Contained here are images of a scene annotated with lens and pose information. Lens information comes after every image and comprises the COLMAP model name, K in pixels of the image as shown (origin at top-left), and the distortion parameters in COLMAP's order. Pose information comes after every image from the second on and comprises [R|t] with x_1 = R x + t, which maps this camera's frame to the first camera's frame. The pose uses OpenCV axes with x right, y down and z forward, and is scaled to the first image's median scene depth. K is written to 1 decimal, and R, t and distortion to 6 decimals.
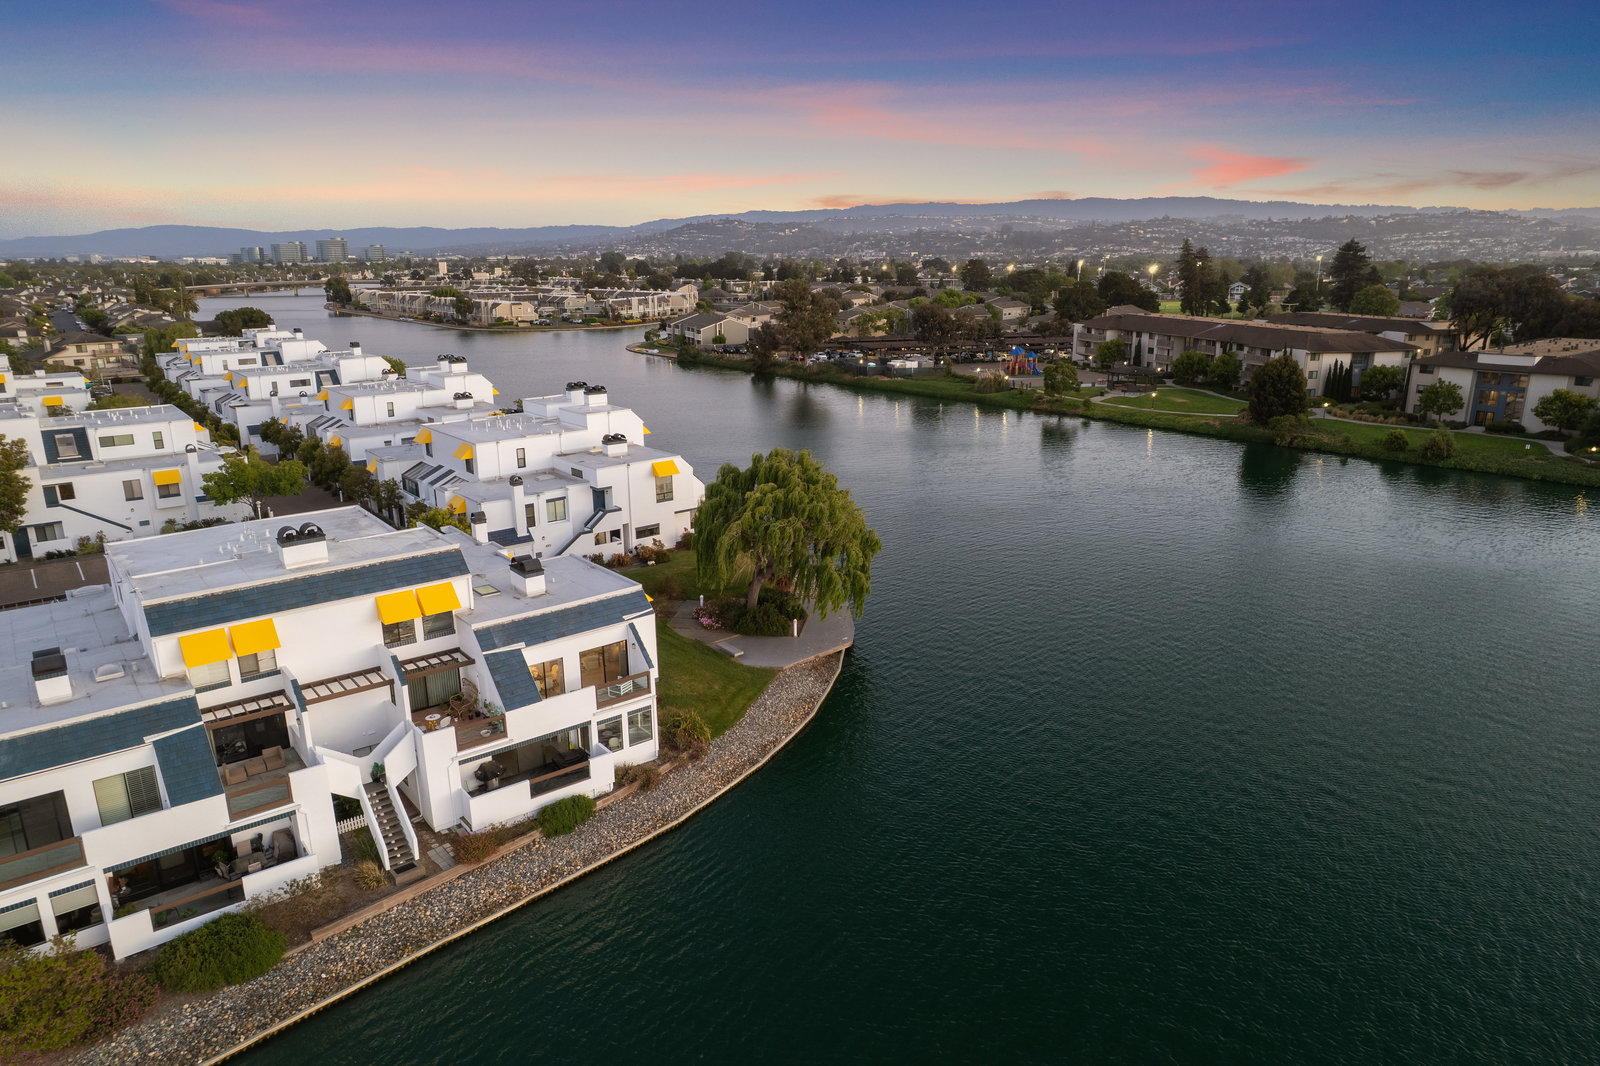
lens RADIAL K [[1025.8, 0, 813.0], [0, 1025.8, 537.5], [0, 0, 1]] dist [-0.073178, 0.066195]
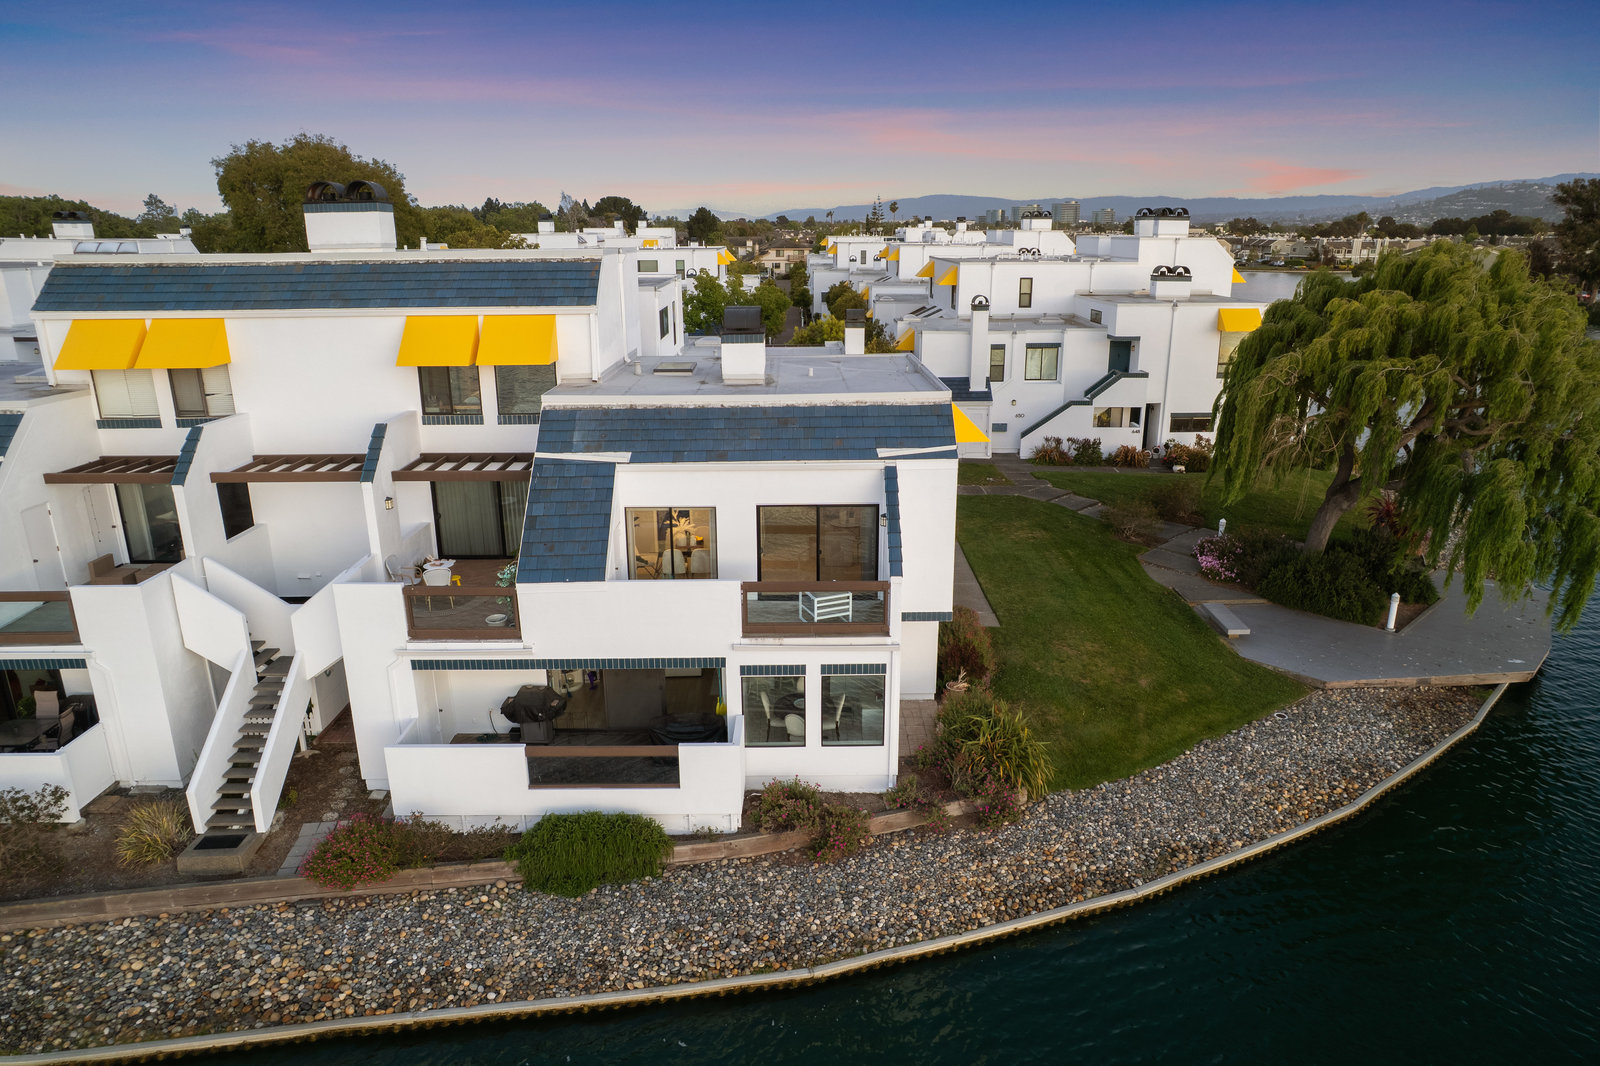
lens RADIAL K [[1025.8, 0, 807.7], [0, 1025.8, 538.8], [0, 0, 1]] dist [-0.073178, 0.066195]
pose [[0.782257, 0.184651, -0.594960, 0.039685], [-0.167843, 0.982215, 0.084157, 0.061239], [0.599919, 0.034027, 0.799337, 0.471420]]
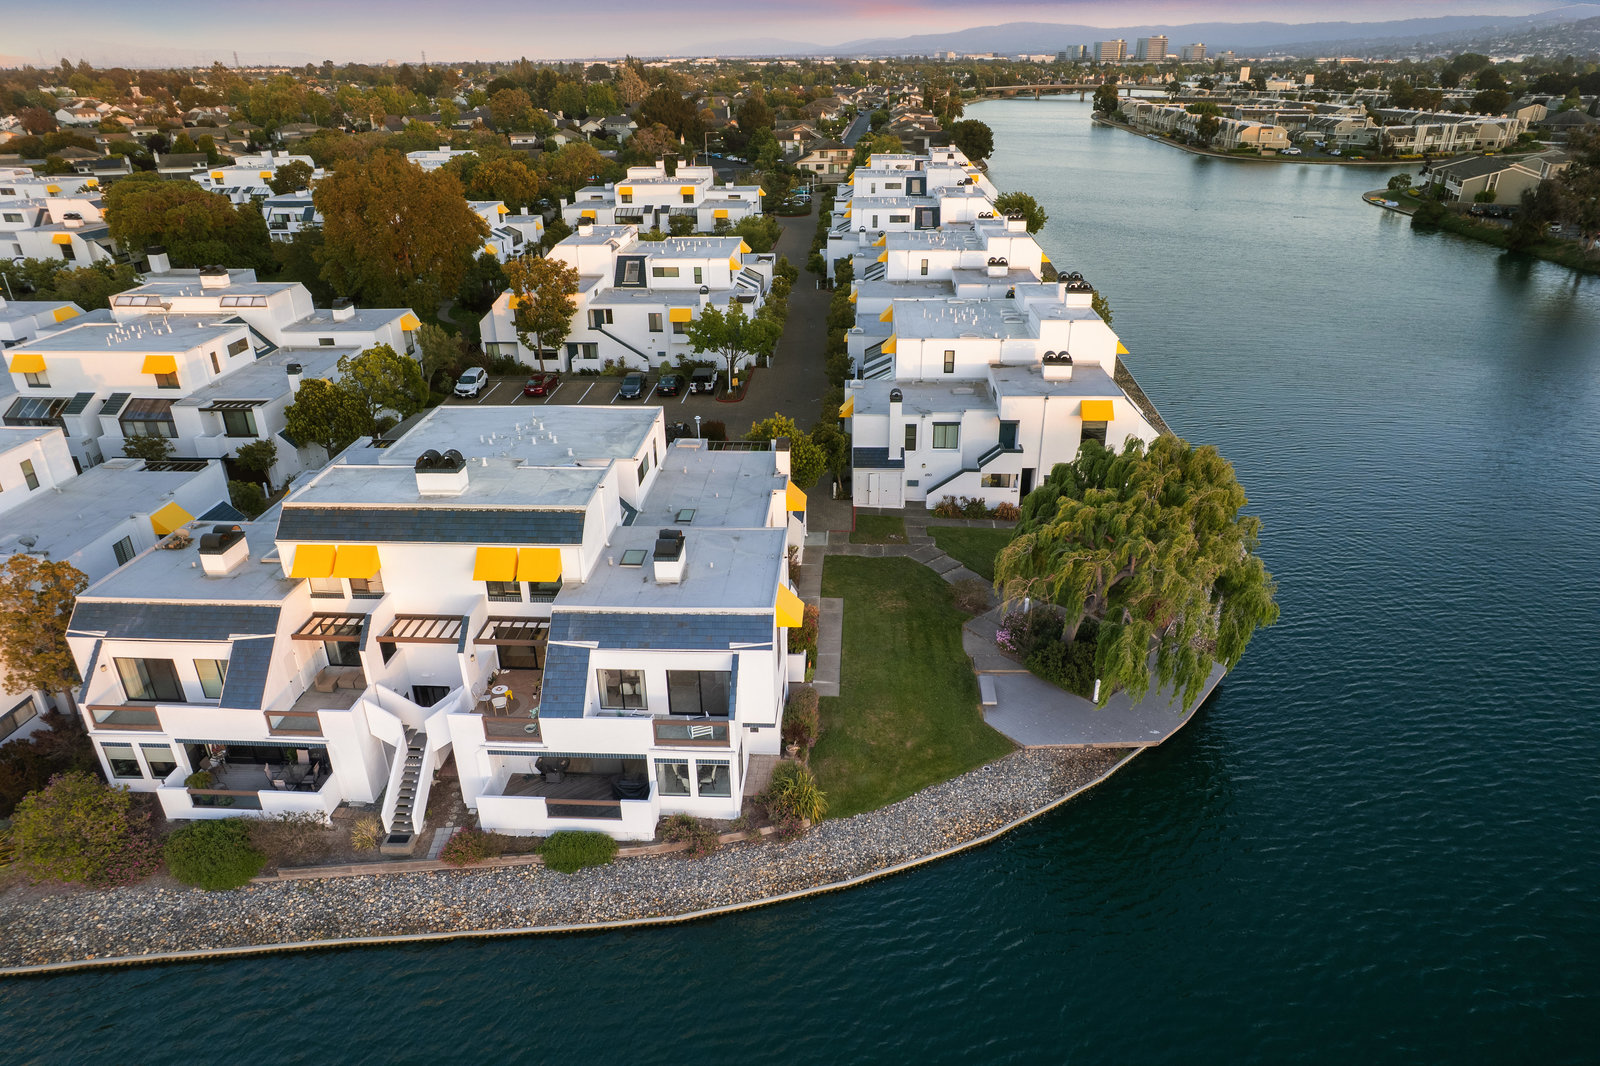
lens RADIAL K [[1025.8, 0, 807.4], [0, 1025.8, 539.8], [0, 0, 1]] dist [-0.073178, 0.066195]
pose [[0.740520, 0.287366, -0.607495, 0.234520], [-0.175288, 0.955266, 0.238202, -0.146731], [0.648771, -0.069906, 0.757766, 0.325855]]
